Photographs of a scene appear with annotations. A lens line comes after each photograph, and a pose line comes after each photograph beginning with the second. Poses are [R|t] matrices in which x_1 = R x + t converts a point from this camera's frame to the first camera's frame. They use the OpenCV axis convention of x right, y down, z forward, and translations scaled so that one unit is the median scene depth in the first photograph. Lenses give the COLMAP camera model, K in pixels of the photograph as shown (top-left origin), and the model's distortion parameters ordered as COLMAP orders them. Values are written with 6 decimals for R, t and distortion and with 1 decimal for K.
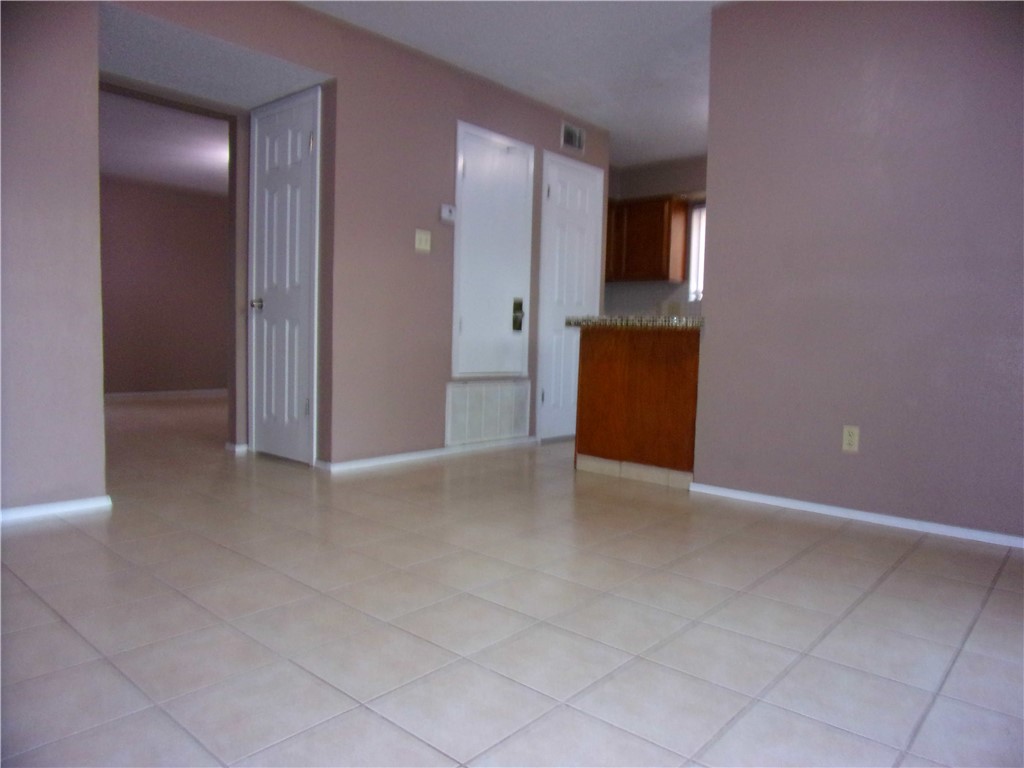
lens RADIAL K [[705.9, 0, 521.7], [0, 705.9, 390.6], [0, 0, 1]] dist [-0.046970, -0.004222]
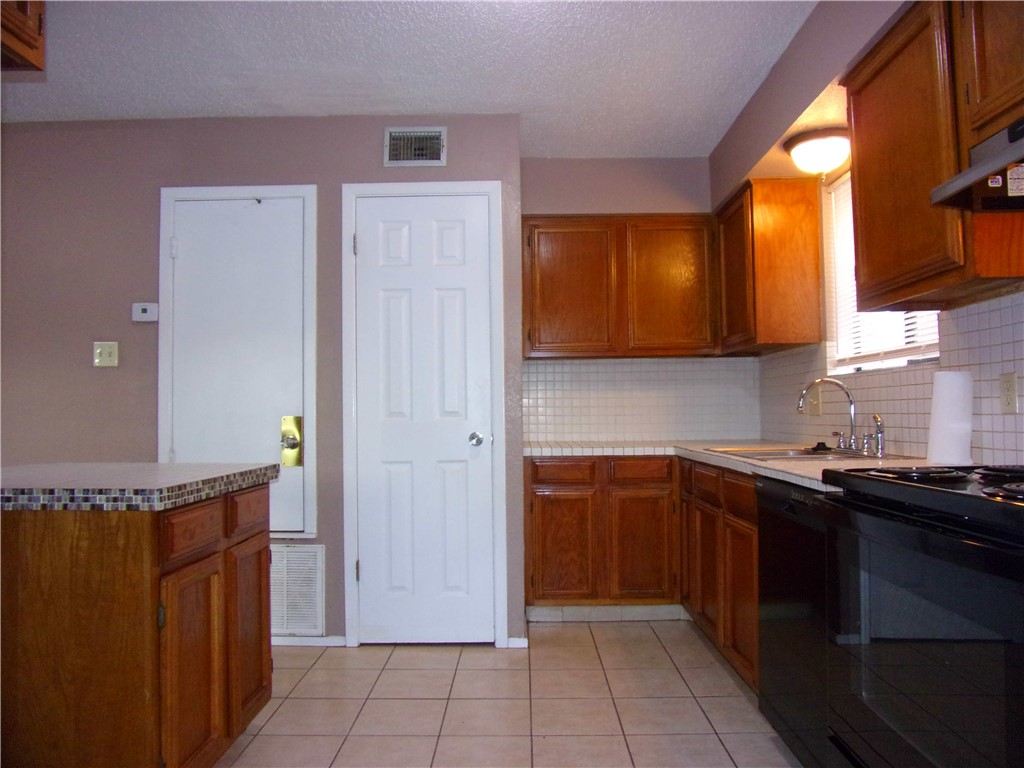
lens RADIAL K [[716.1, 0, 512.0], [0, 716.1, 384.0], [0, 0, 1]] dist [-0.007173, -0.001353]
pose [[0.647228, -0.069735, -0.759100, 0.755104], [-0.018592, 0.994067, -0.107173, -0.111807], [0.762070, 0.083479, 0.642091, 0.868473]]
